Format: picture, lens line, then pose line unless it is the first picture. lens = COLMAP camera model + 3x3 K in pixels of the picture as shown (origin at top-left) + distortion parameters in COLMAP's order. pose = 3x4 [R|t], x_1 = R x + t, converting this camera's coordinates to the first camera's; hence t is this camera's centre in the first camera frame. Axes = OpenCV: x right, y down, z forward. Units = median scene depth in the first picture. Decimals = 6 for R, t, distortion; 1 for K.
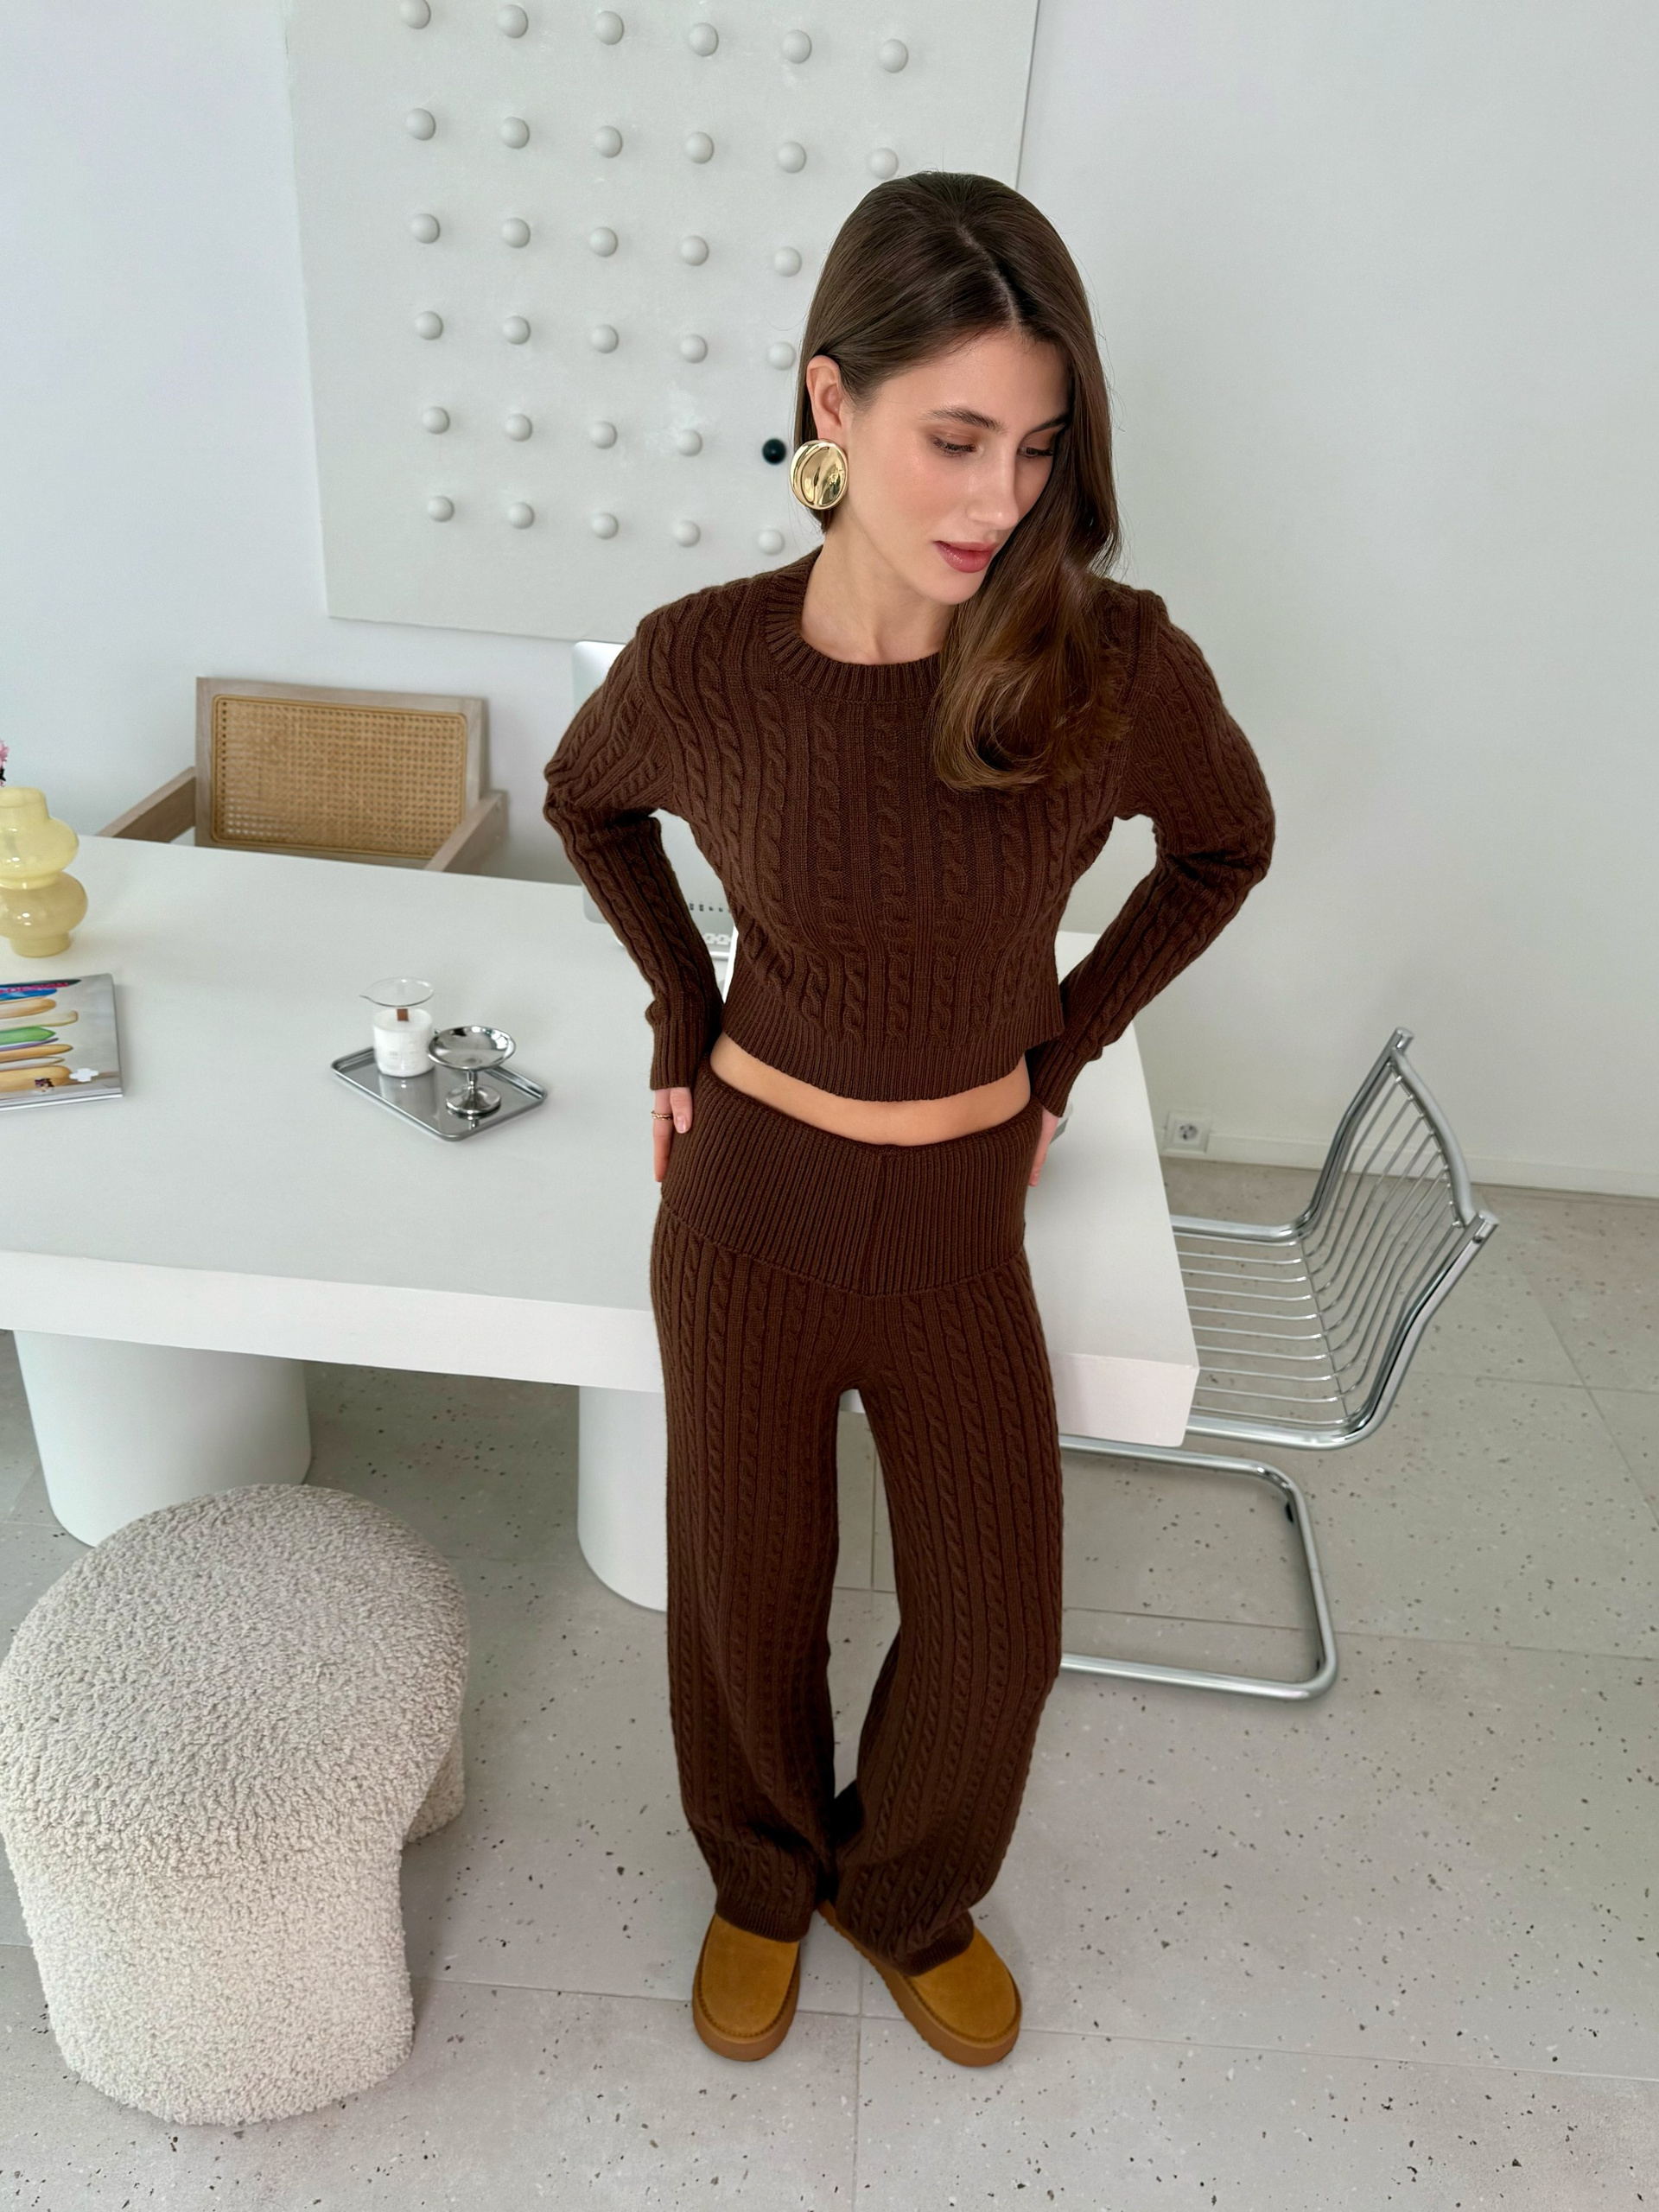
lens RADIAL K [[1550.5, 0, 829.5], [0, 1550.5, 1106.0], [0, 0, 1]] dist [0.036328, -0.067869]
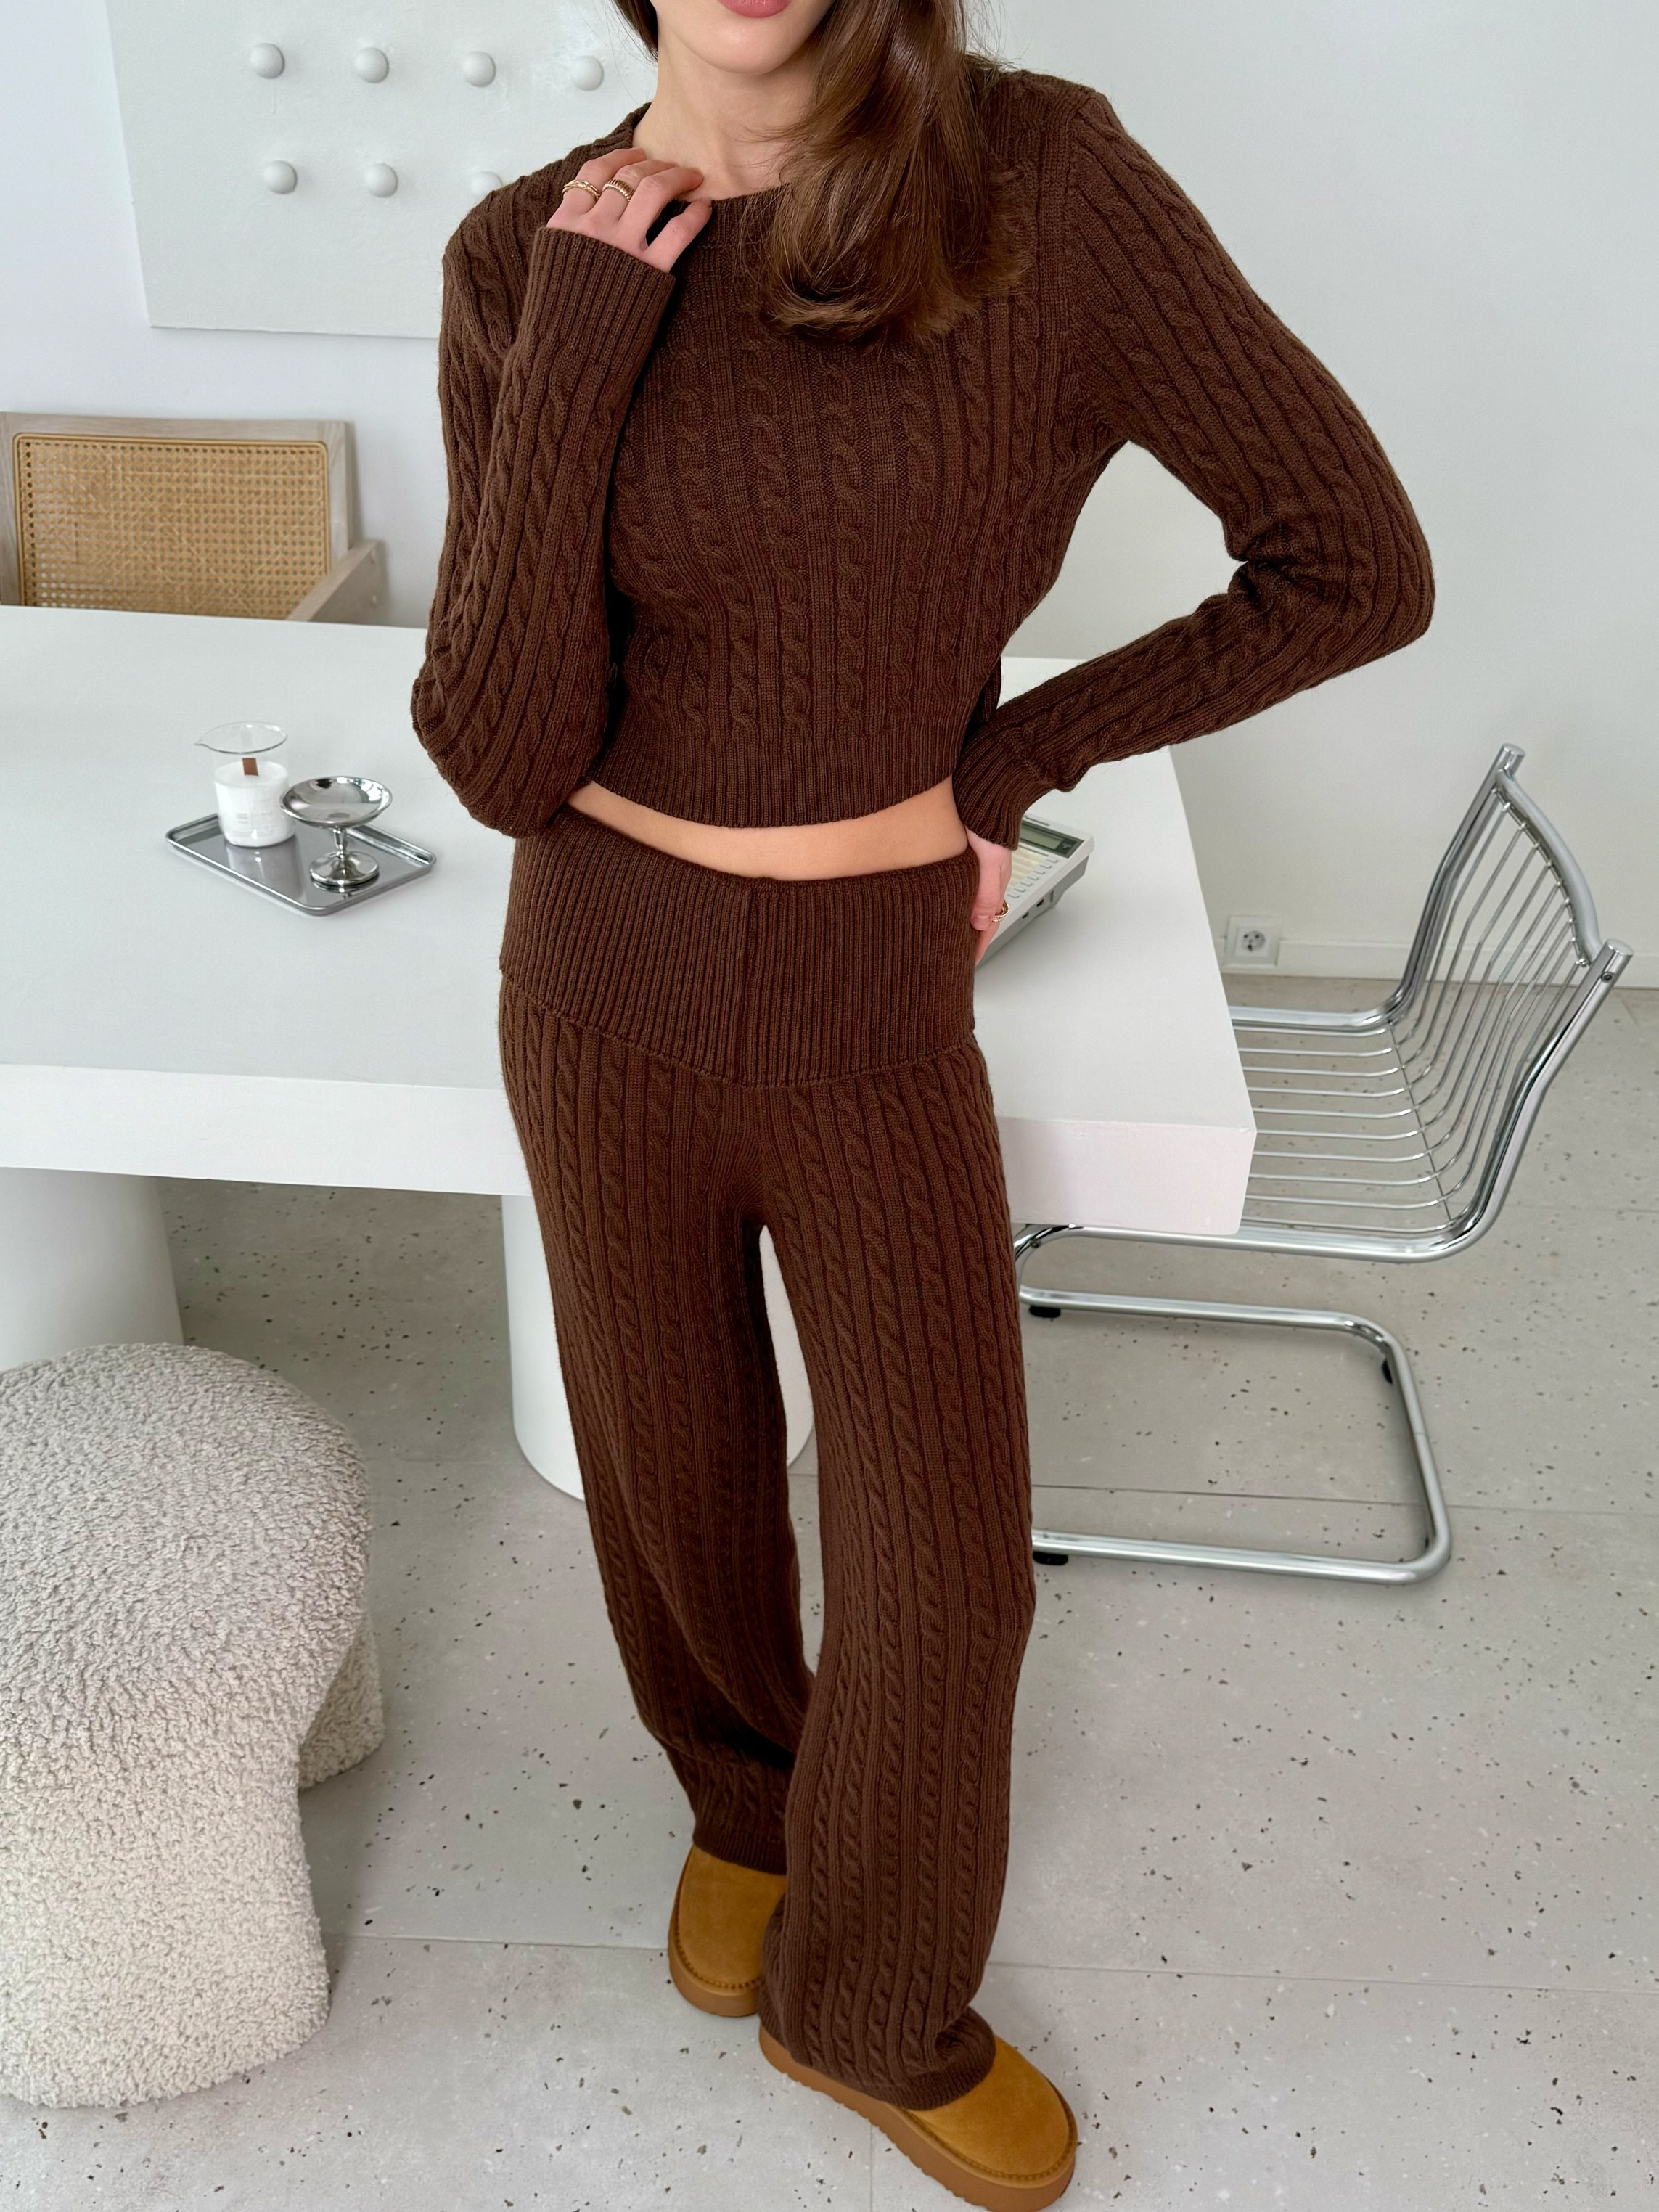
lens RADIAL K [[1856.2, 0, 834.7], [0, 1856.2, 1202.9], [0, 0, 1]] dist [0.083329, -0.182296]
pose [[0.998896, -0.044756, -0.014244, 0.030345], [0.045358, 0.997948, 0.045189, 0.140610], [0.012192, -0.045785, 0.998877, 0.033193]]
